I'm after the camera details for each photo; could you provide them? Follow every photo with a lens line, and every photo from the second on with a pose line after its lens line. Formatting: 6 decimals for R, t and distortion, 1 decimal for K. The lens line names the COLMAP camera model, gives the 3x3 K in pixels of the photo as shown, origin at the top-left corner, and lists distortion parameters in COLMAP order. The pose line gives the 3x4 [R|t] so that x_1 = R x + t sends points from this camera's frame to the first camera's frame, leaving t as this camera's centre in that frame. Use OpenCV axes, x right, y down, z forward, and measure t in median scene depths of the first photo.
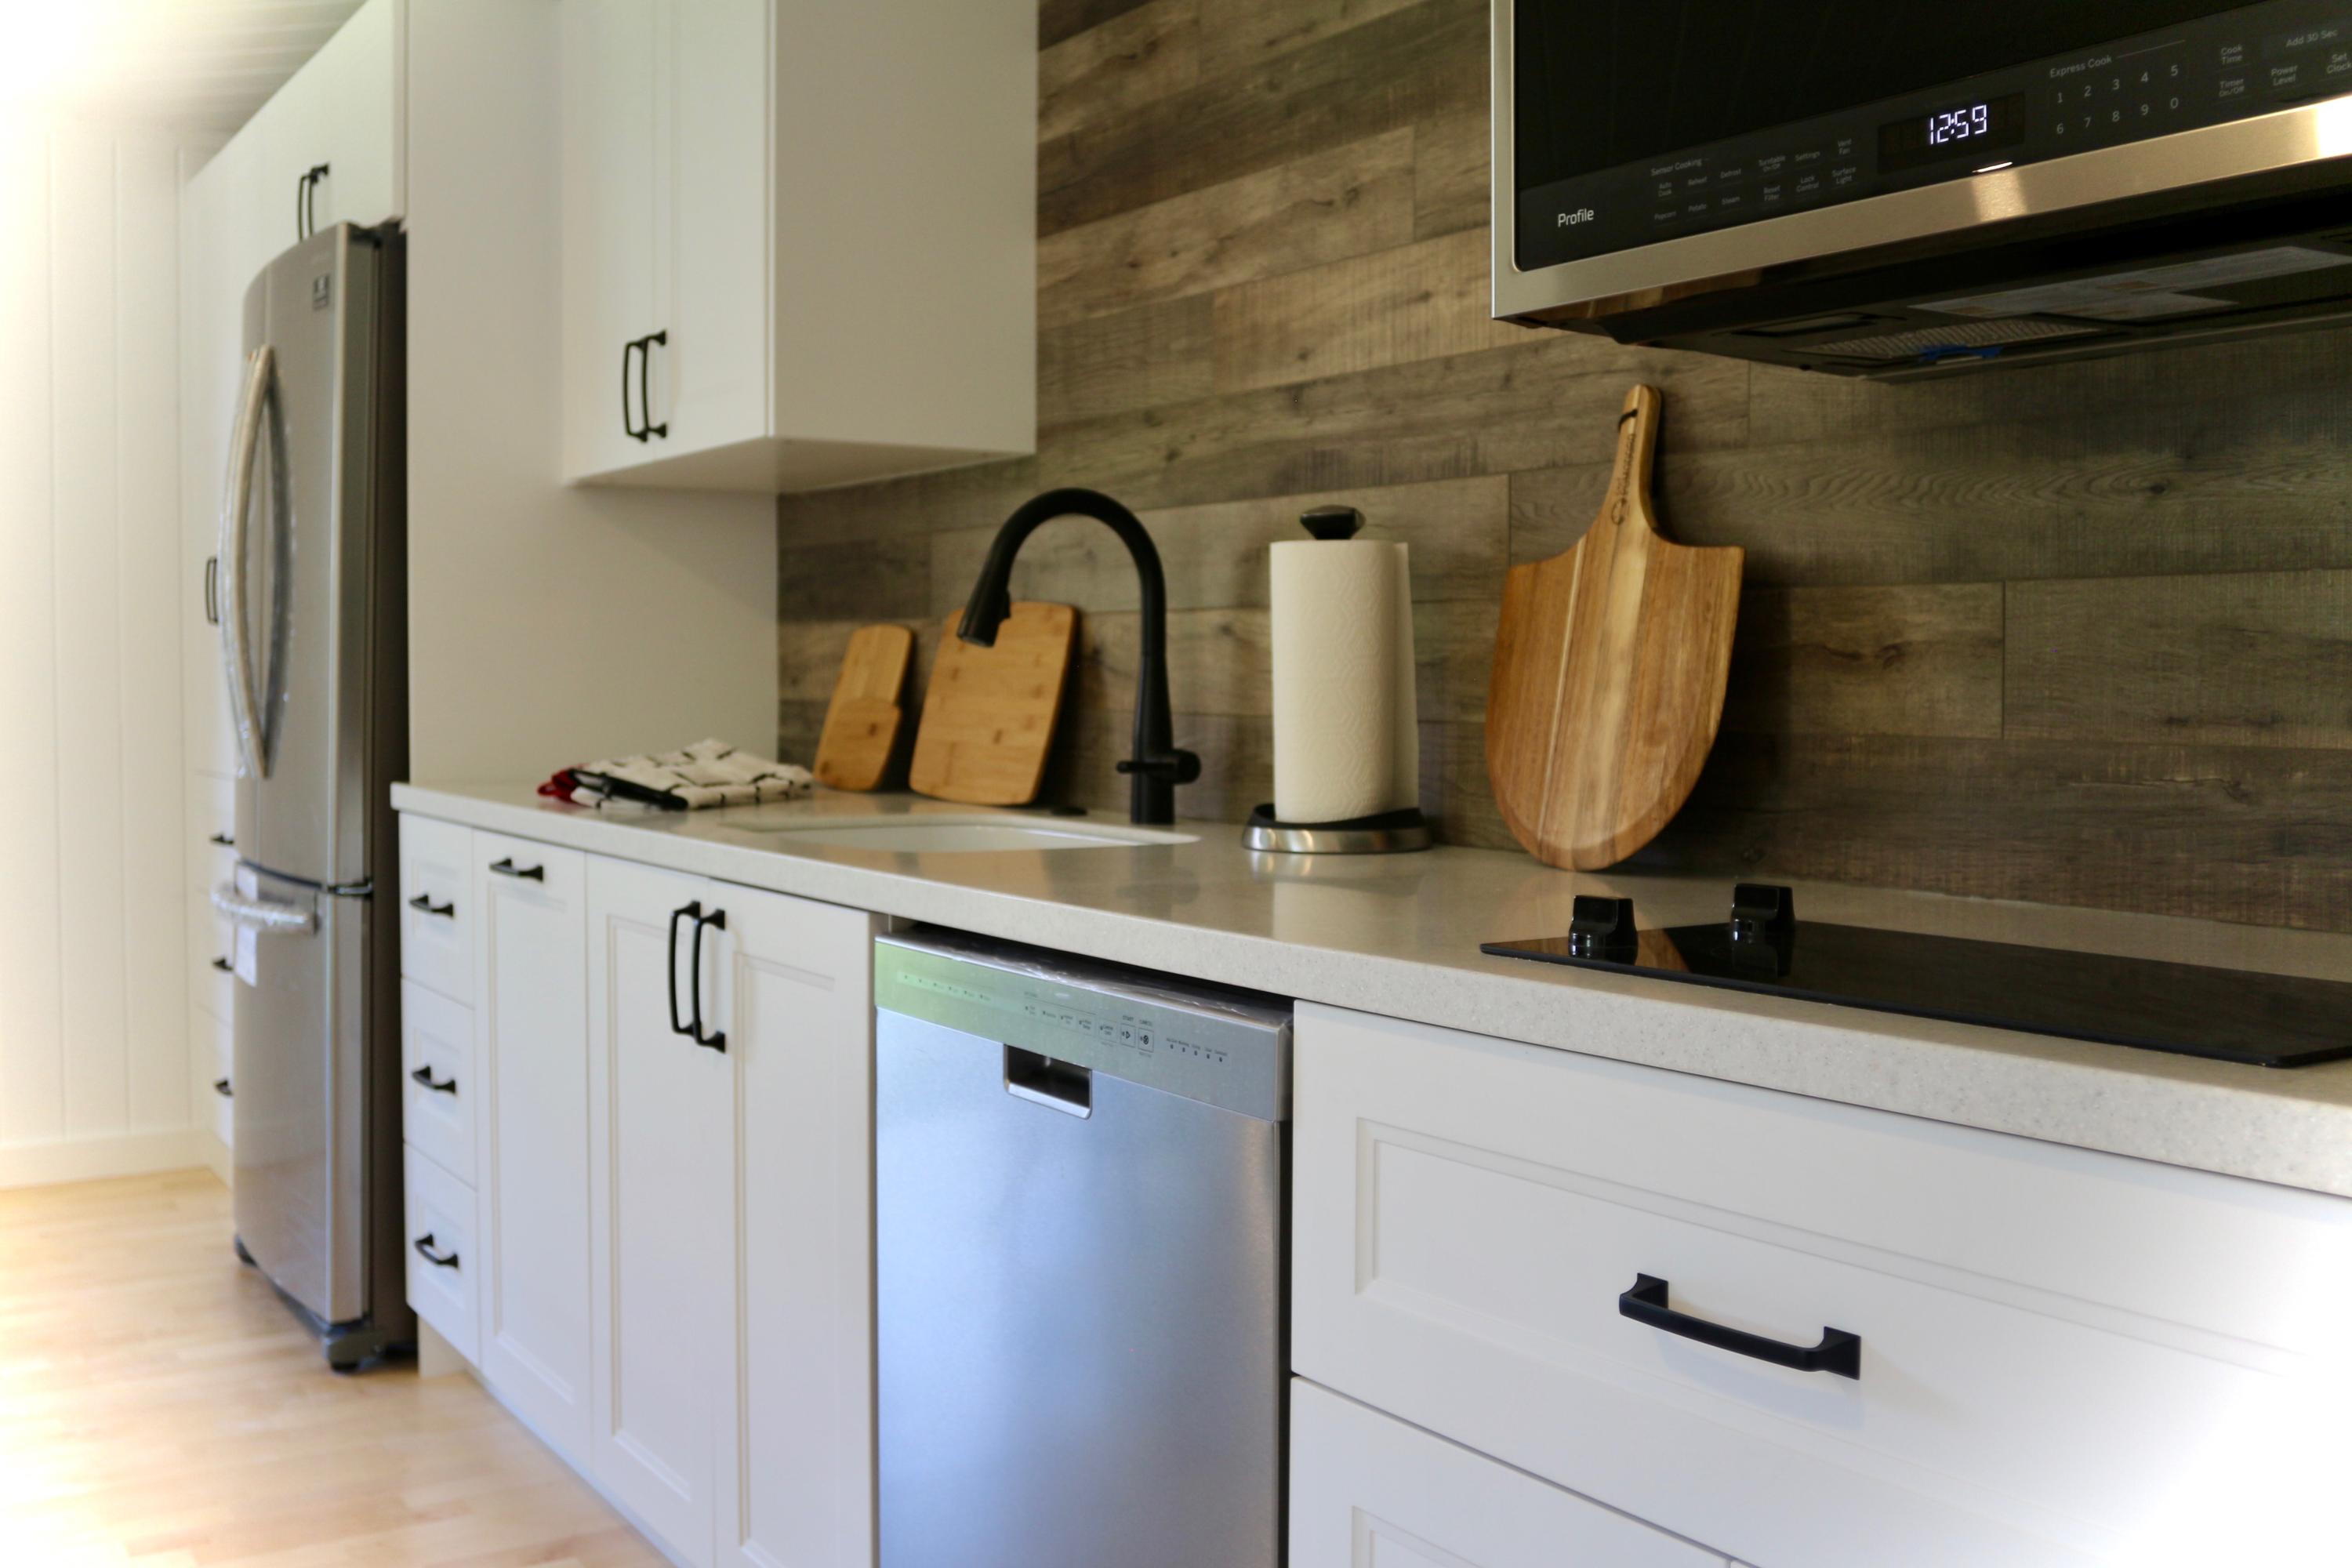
lens RADIAL K [[2170.9, 0, 1168.9], [0, 2170.9, 769.4], [0, 0, 1]] dist [-0.081218, 0.085938]
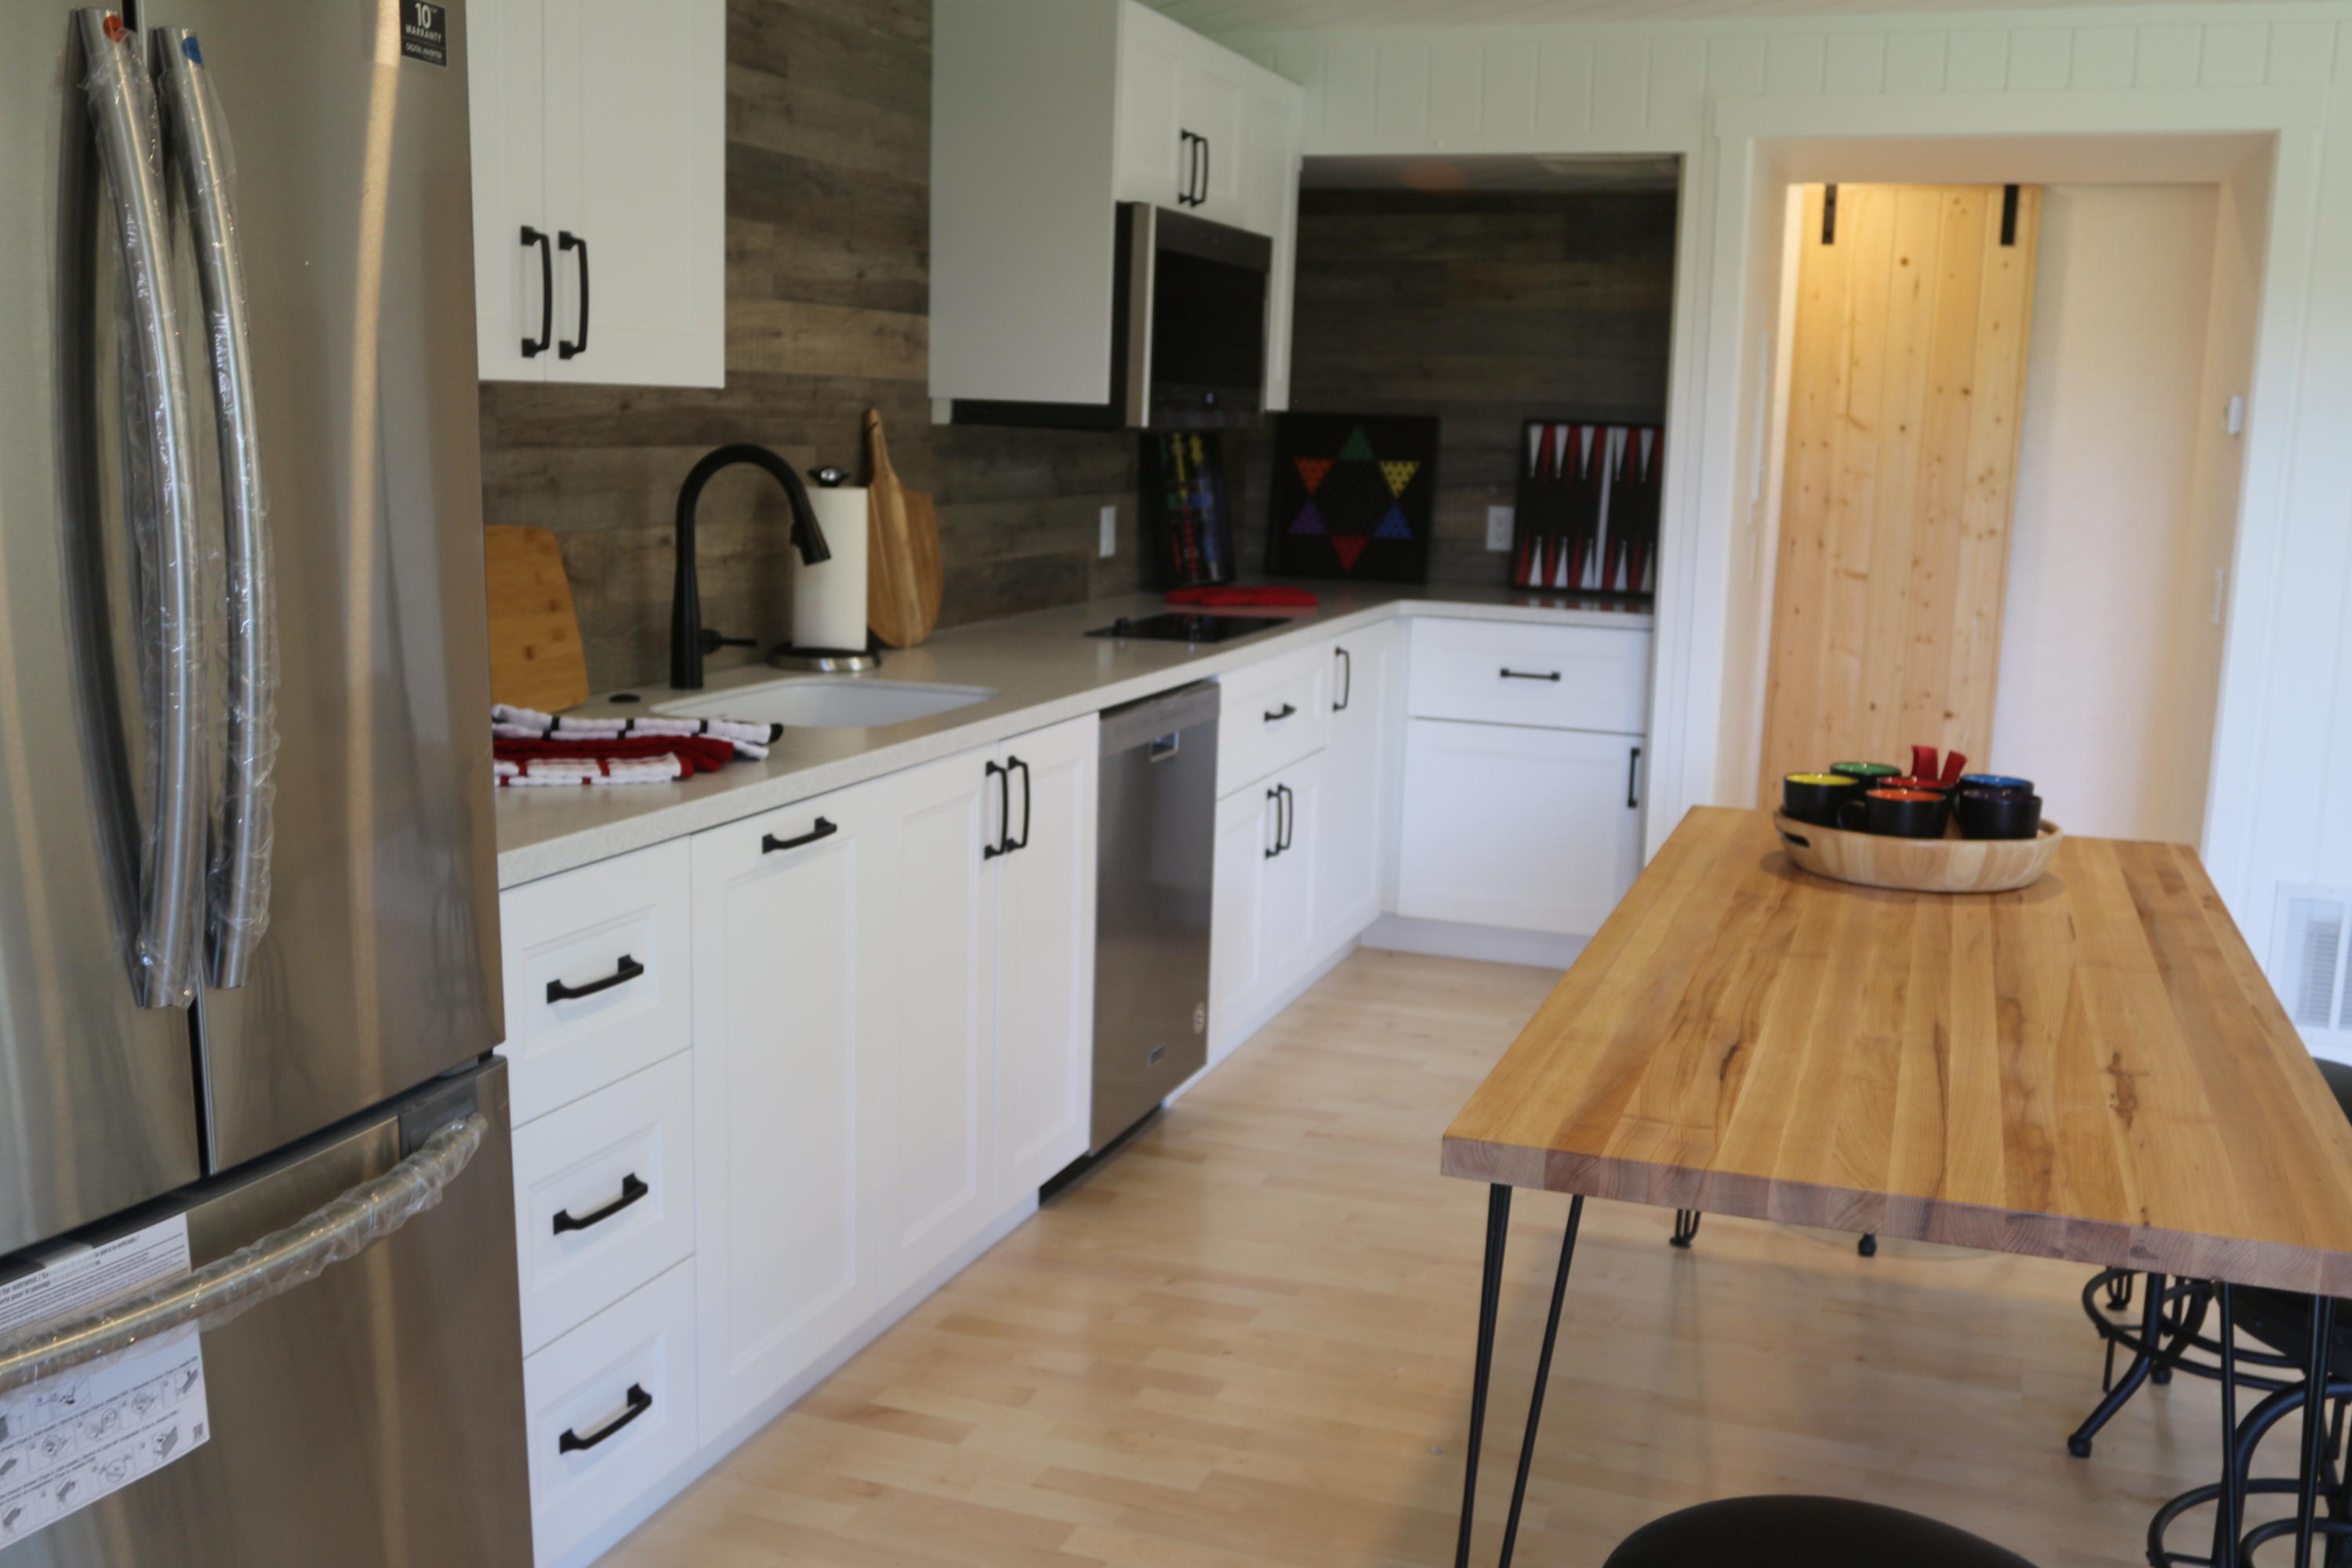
lens RADIAL K [[2170.9, 0, 1168.9], [0, 2170.9, 769.4], [0, 0, 1]] dist [-0.081218, 0.085938]
pose [[-0.575378, -0.154157, 0.803228, -1.352387], [0.004143, 0.981515, 0.191342, -0.193690], [-0.817877, 0.113422, -0.564104, 1.621911]]
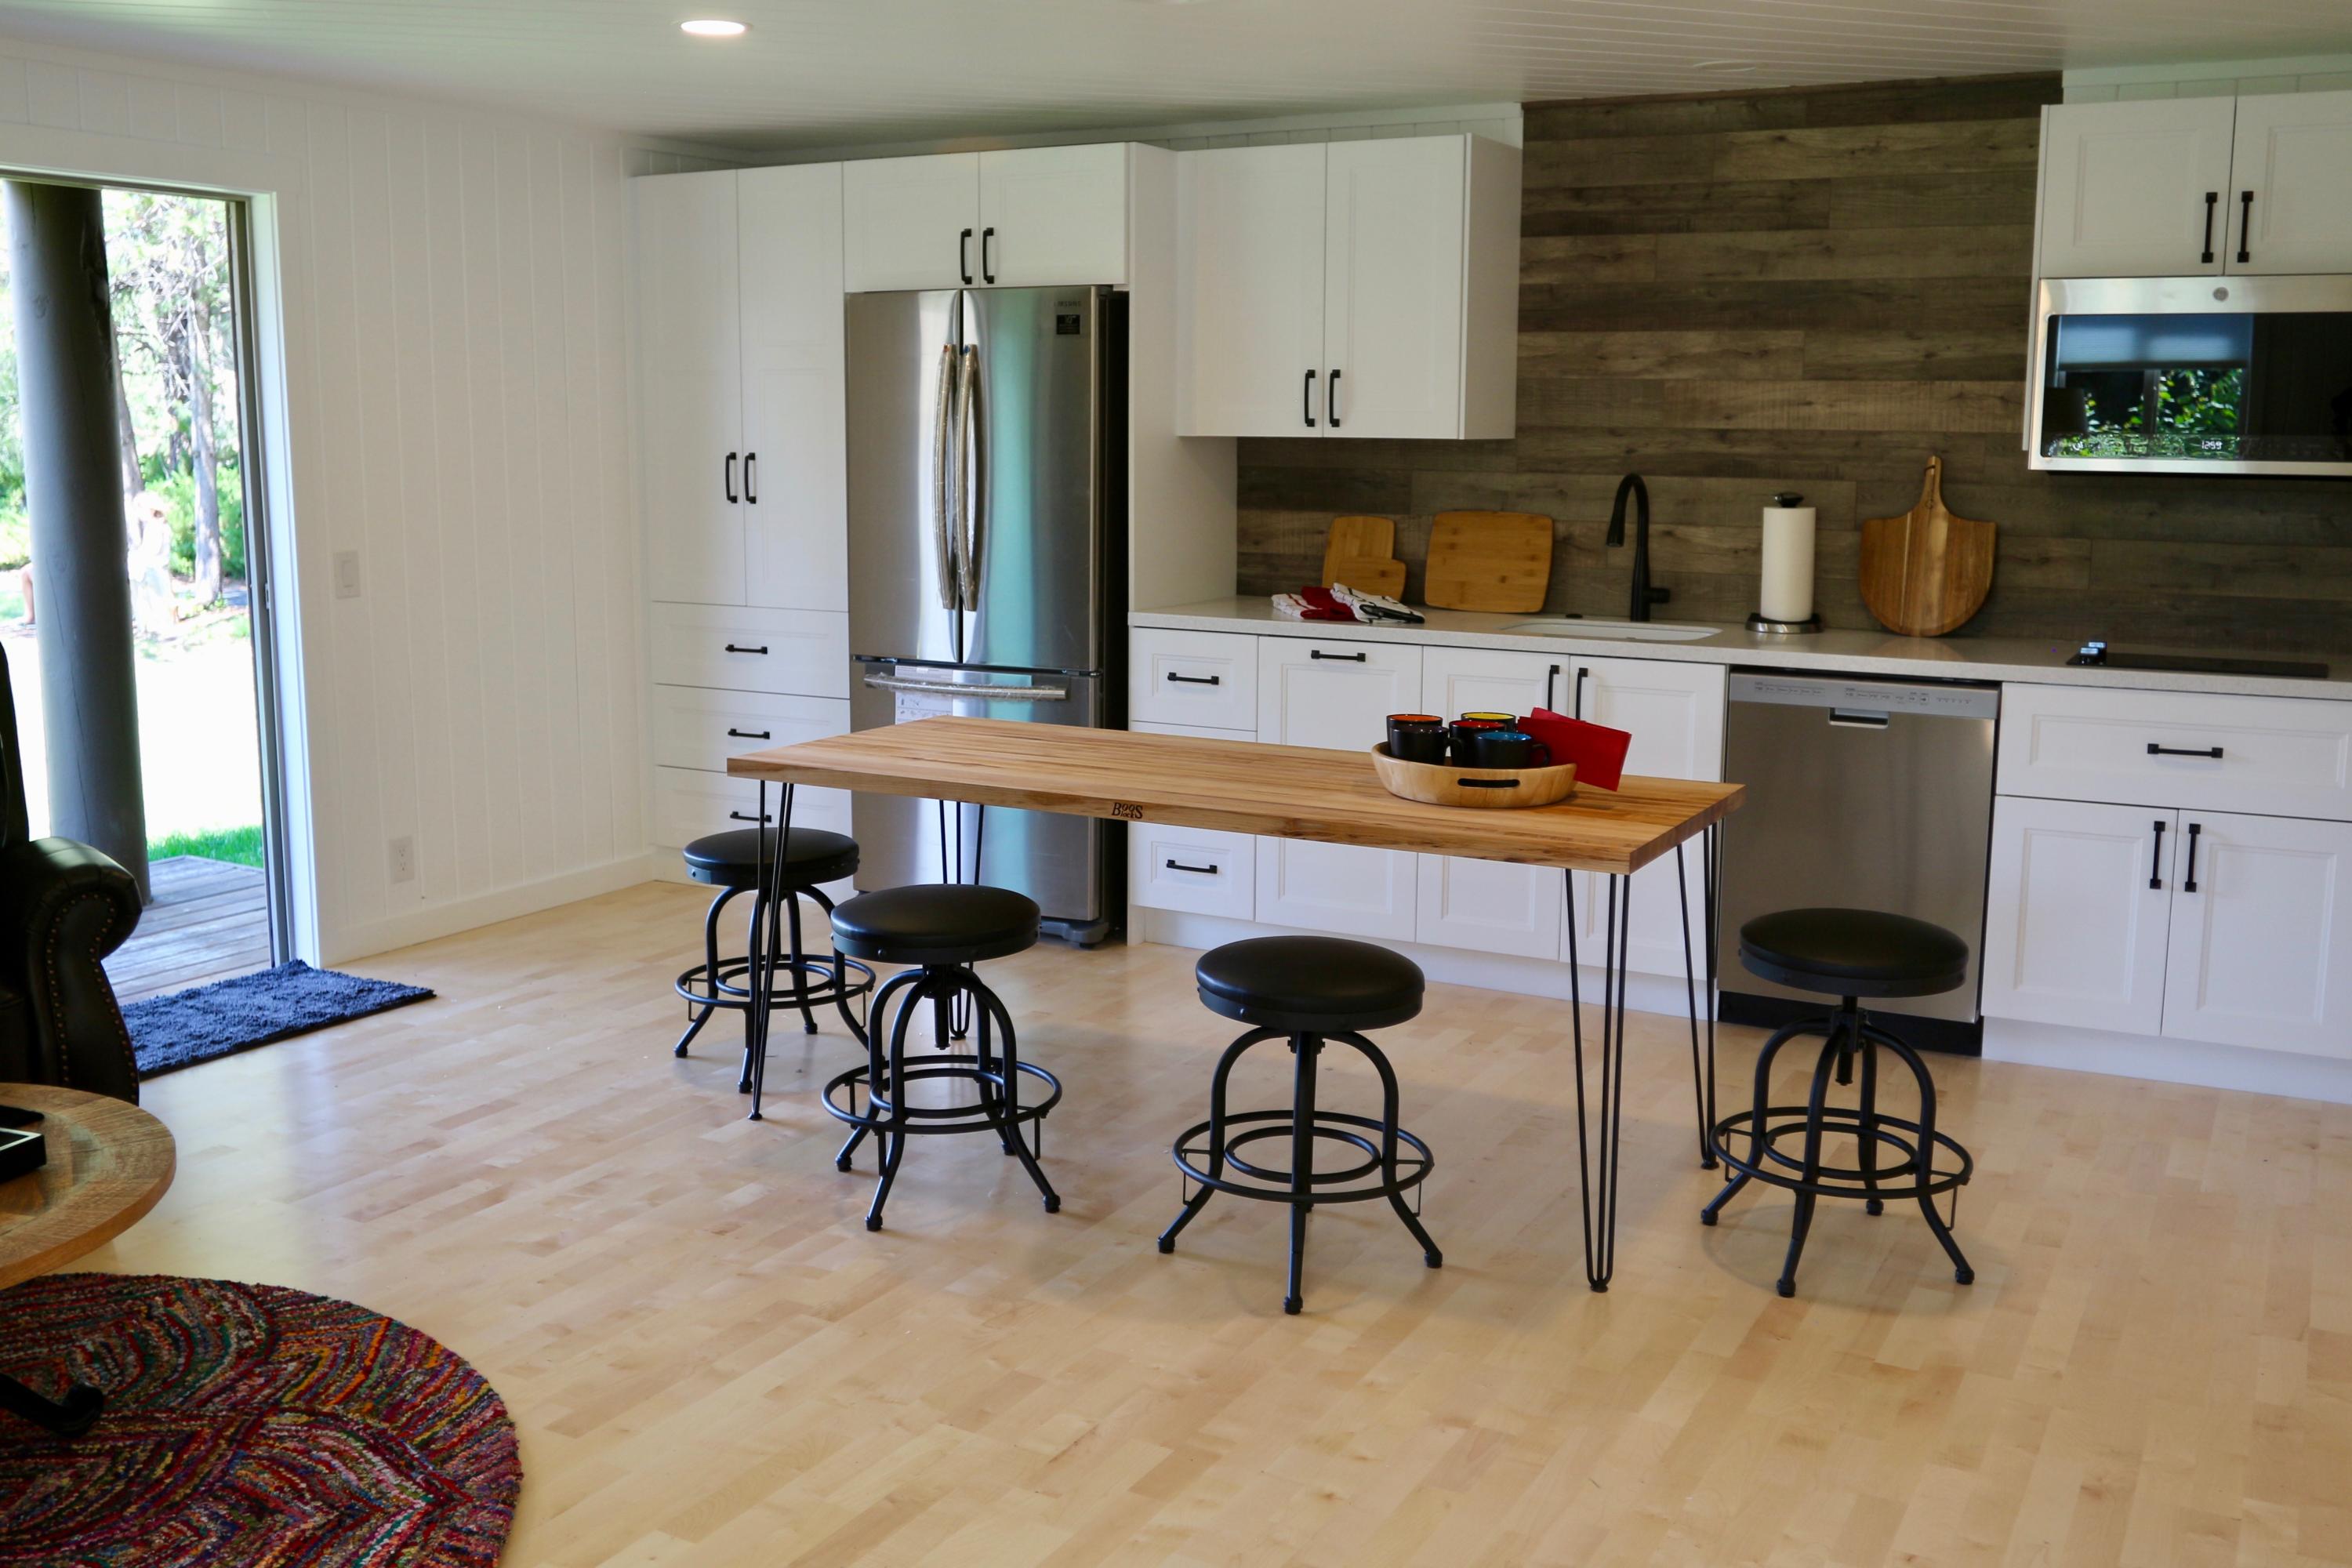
lens RADIAL K [[2170.9, 0, 1168.9], [0, 2170.9, 769.4], [0, 0, 1]] dist [-0.081218, 0.085938]
pose [[0.891946, -0.073657, 0.446102, -1.539402], [0.018872, 0.991847, 0.126032, -0.120790], [-0.451748, -0.103995, 0.886064, -0.817585]]
